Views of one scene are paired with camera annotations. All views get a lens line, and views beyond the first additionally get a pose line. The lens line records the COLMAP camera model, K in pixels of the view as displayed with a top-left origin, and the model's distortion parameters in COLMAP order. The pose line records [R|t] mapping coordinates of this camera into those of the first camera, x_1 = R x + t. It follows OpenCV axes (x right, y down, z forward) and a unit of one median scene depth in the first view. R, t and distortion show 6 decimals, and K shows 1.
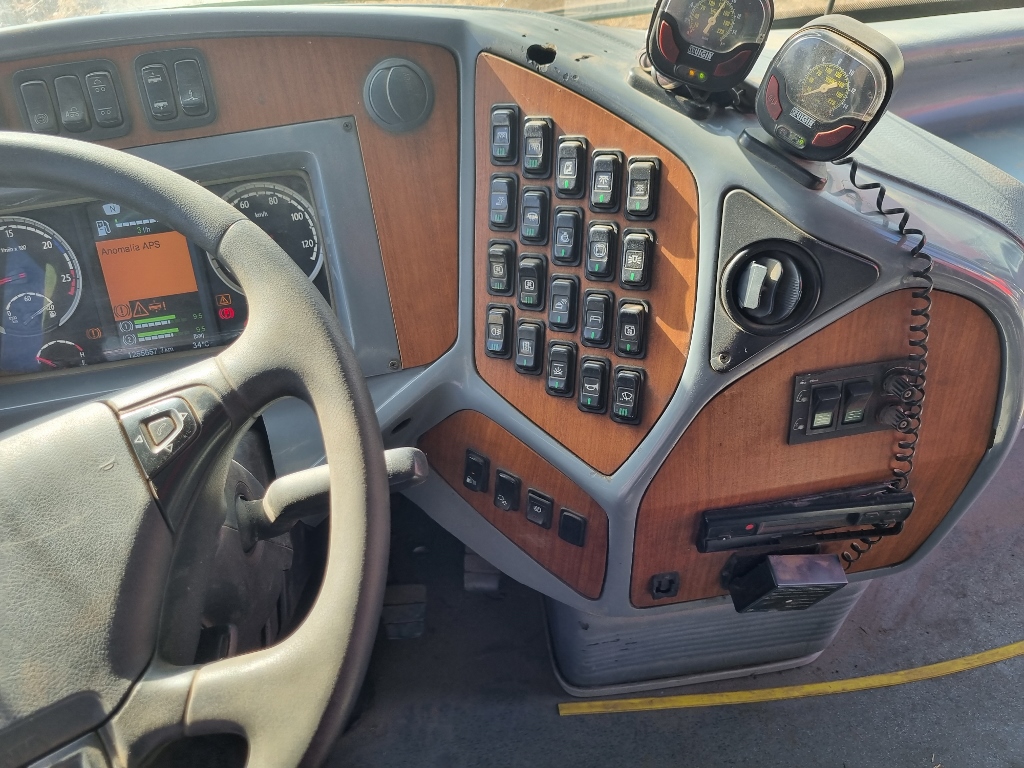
lens RADIAL K [[773.4, 0, 512.0], [0, 773.4, 384.0], [0, 0, 1]] dist [0.047054, -0.040406]
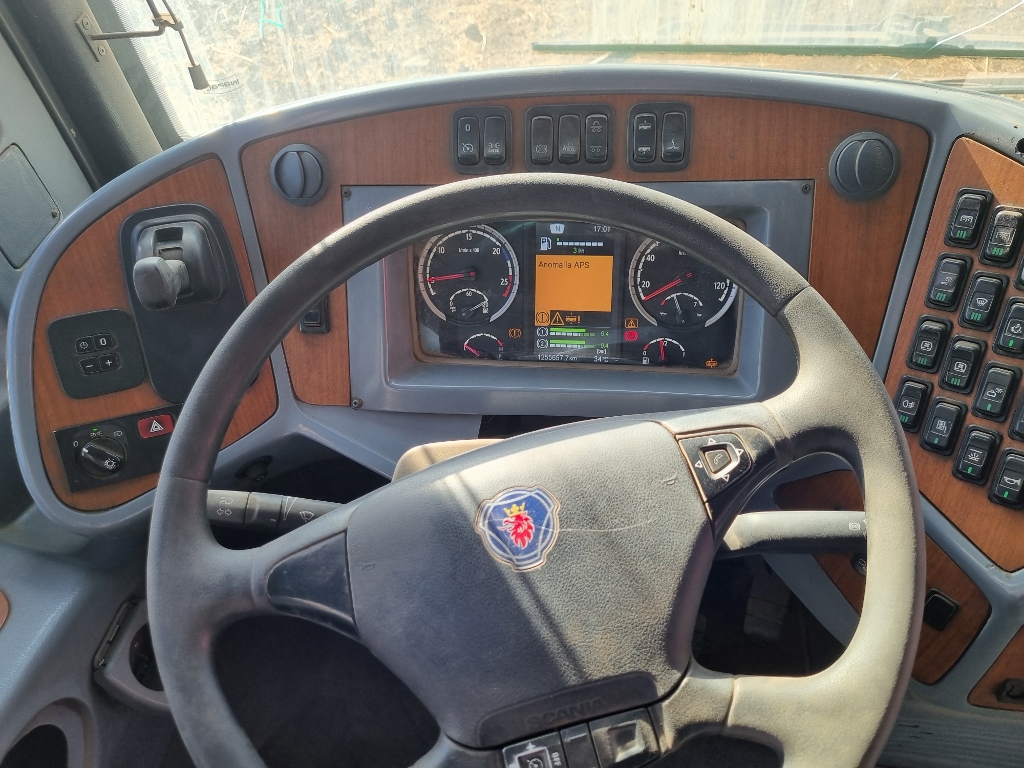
lens RADIAL K [[773.4, 0, 512.0], [0, 773.4, 384.0], [0, 0, 1]] dist [0.047054, -0.040406]
pose [[0.960746, 0.193571, -0.198739, -0.340308], [-0.196105, 0.980558, 0.007046, 0.000660], [0.196239, 0.032205, 0.980027, -0.111225]]
